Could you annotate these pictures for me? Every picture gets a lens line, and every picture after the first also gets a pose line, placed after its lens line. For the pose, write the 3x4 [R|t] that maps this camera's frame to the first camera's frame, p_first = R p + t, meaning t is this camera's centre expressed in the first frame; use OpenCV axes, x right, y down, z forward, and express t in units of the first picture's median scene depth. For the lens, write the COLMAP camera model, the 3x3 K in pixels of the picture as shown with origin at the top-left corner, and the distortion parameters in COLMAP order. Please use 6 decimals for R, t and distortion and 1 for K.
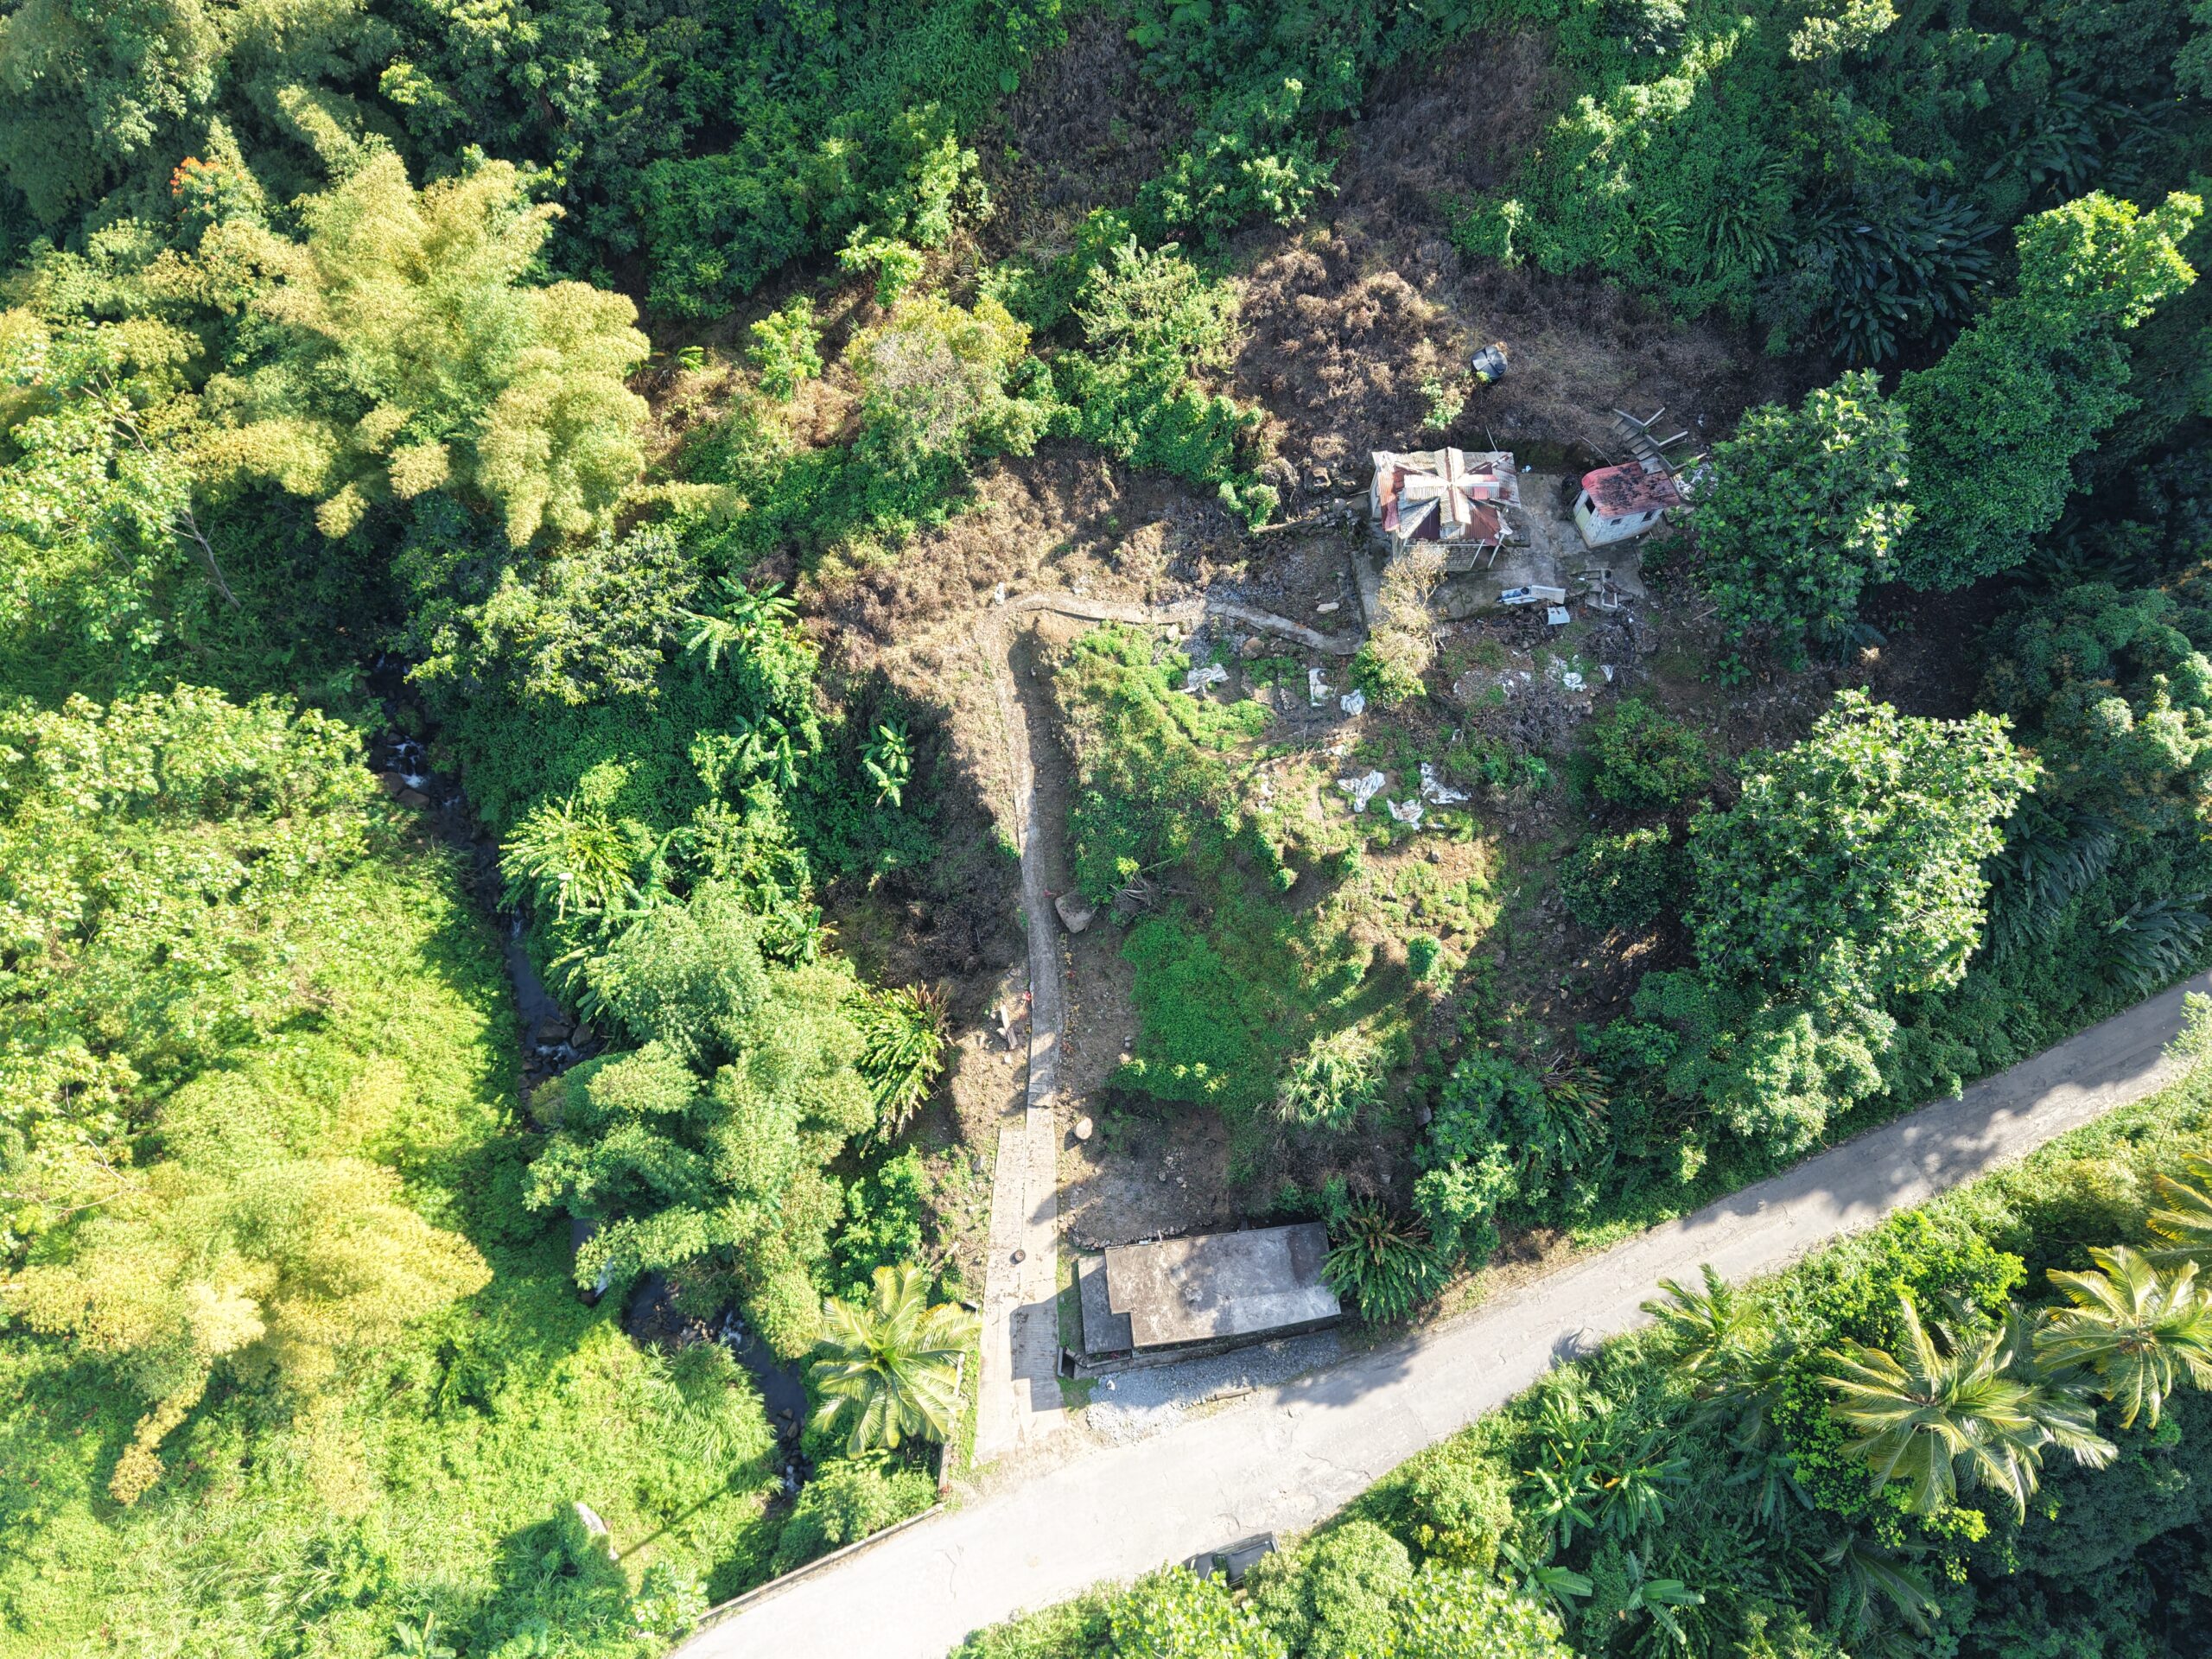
lens RADIAL K [[1485.2, 0, 1108.9], [0, 1485.2, 844.5], [0, 0, 1]] dist [0.034877, -0.039078]
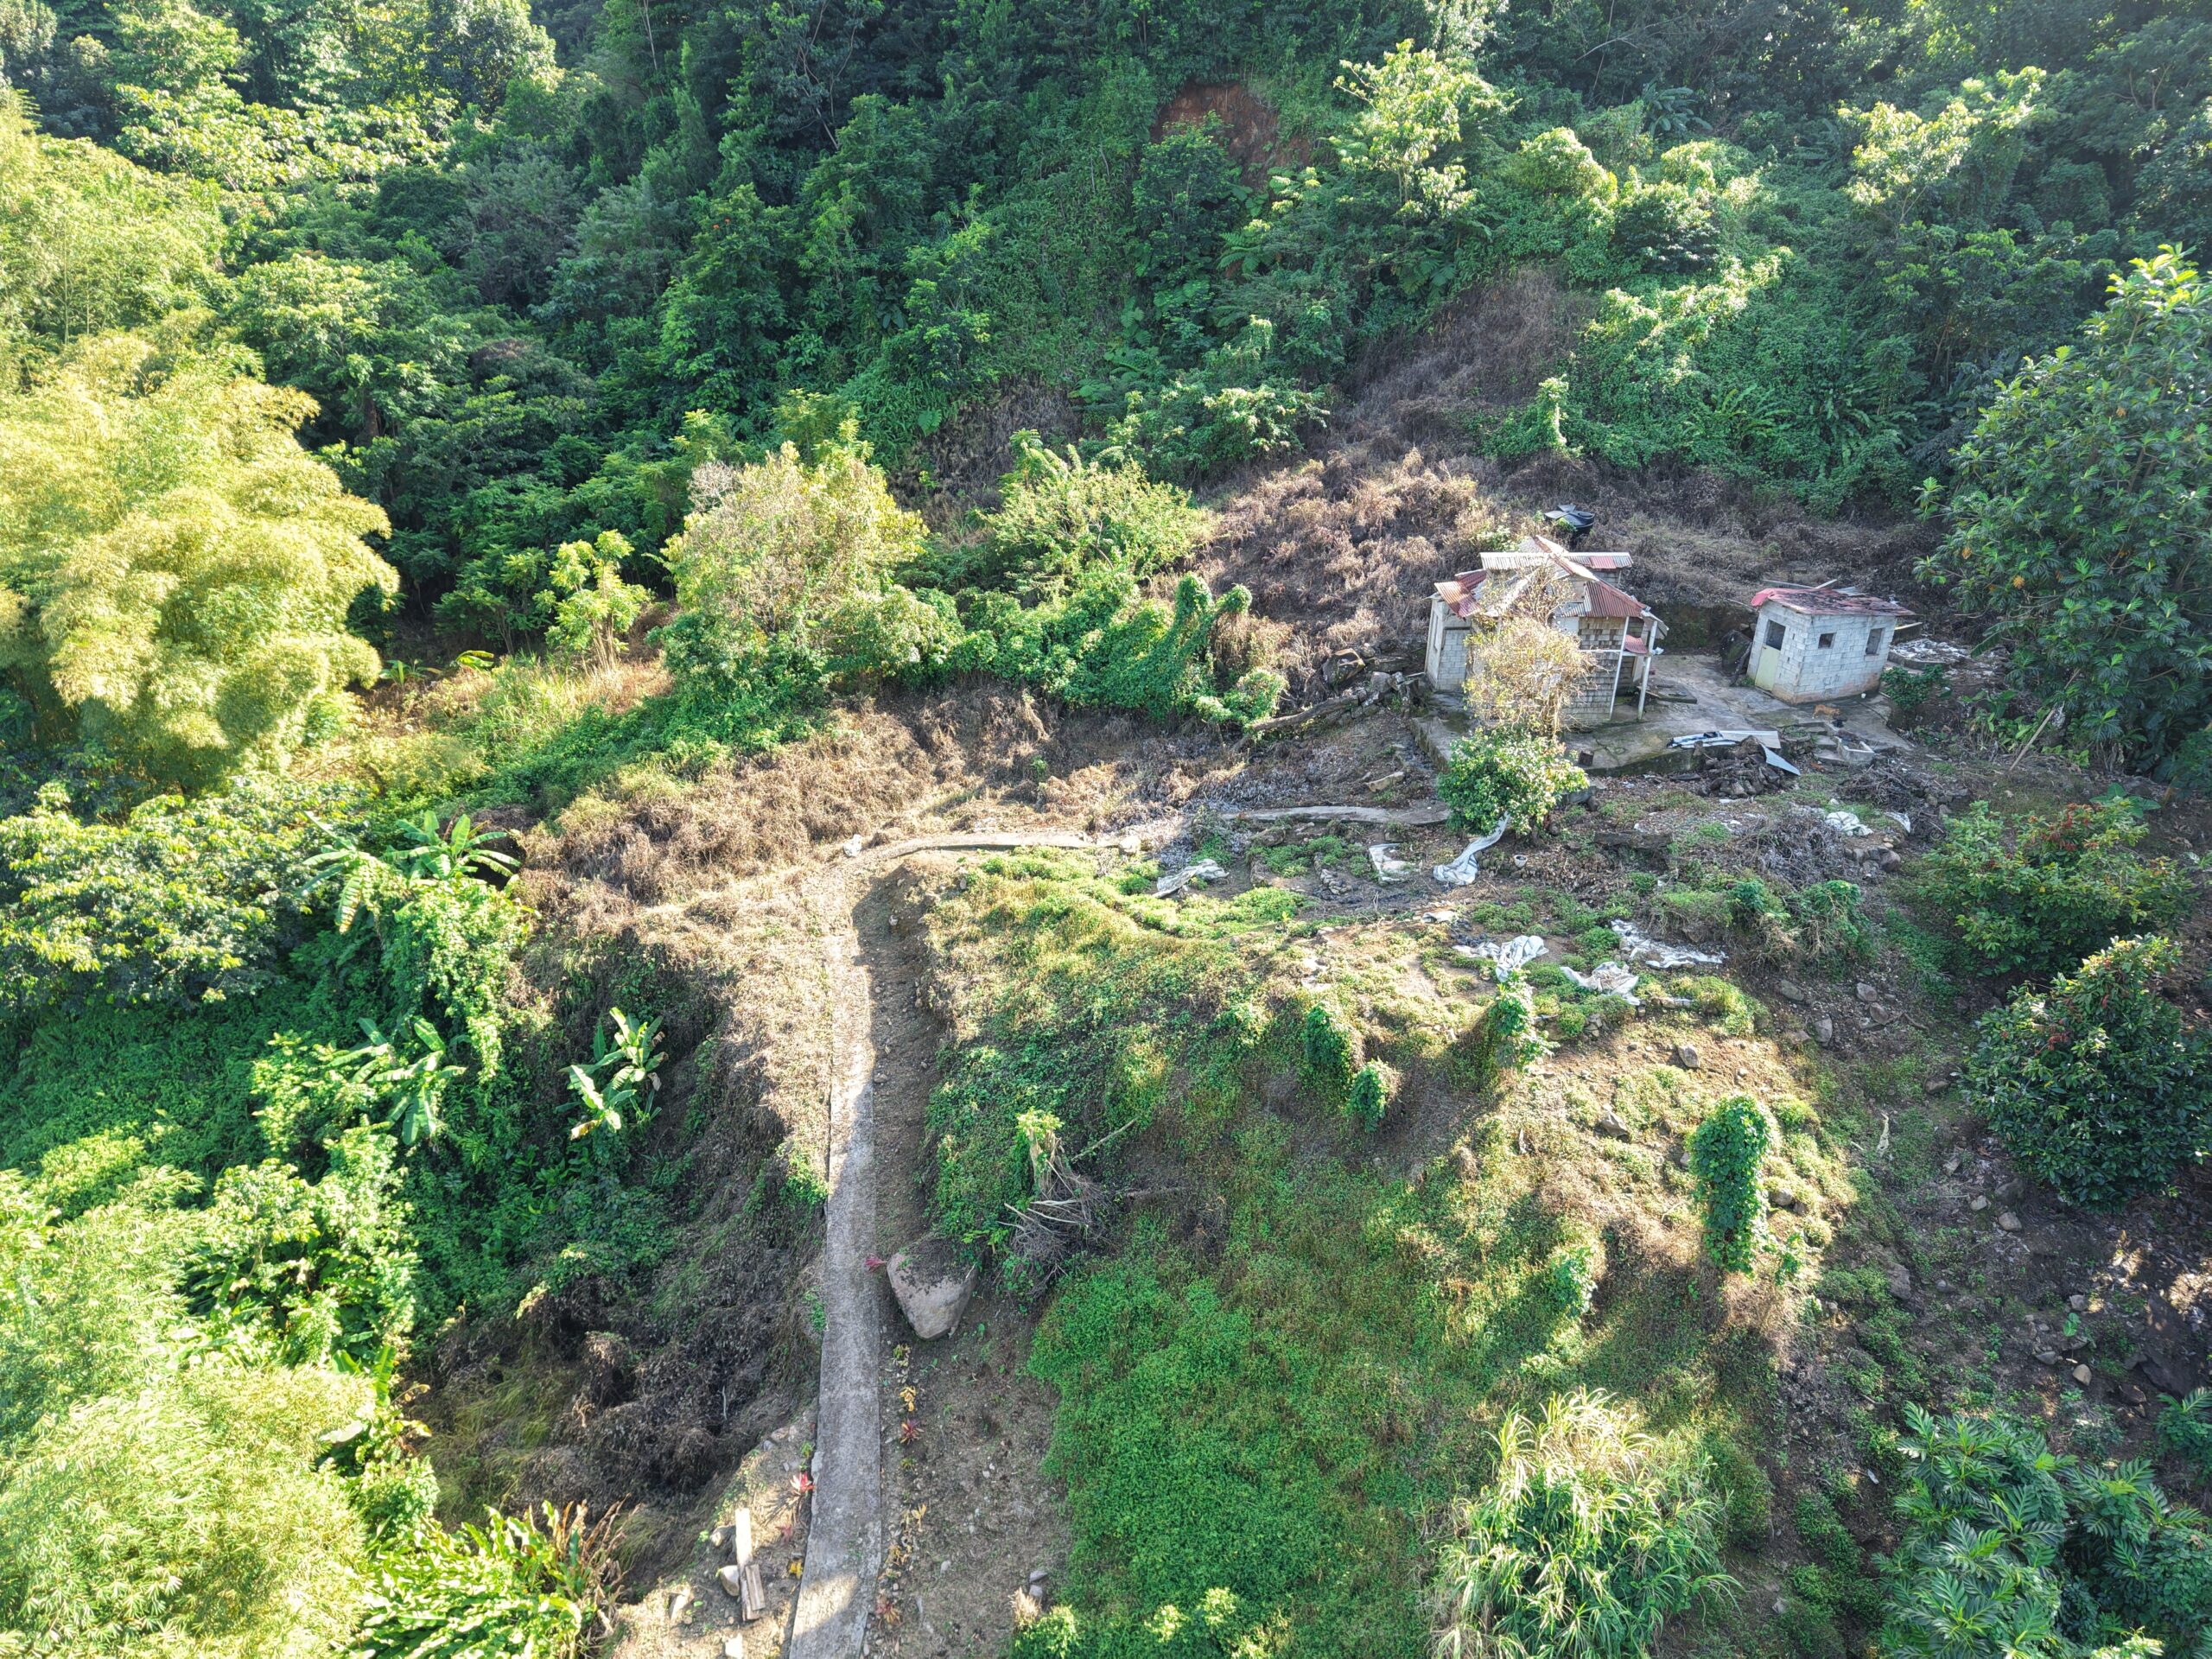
lens RADIAL K [[1485.2, 0, 1107.7], [0, 1485.2, 829.3], [0, 0, 1]] dist [0.034877, -0.039078]
pose [[0.999906, -0.013703, 0.000002, 0.034909], [0.010227, 0.746166, -0.665681, 0.253146], [0.009120, 0.665619, 0.746236, 0.566038]]
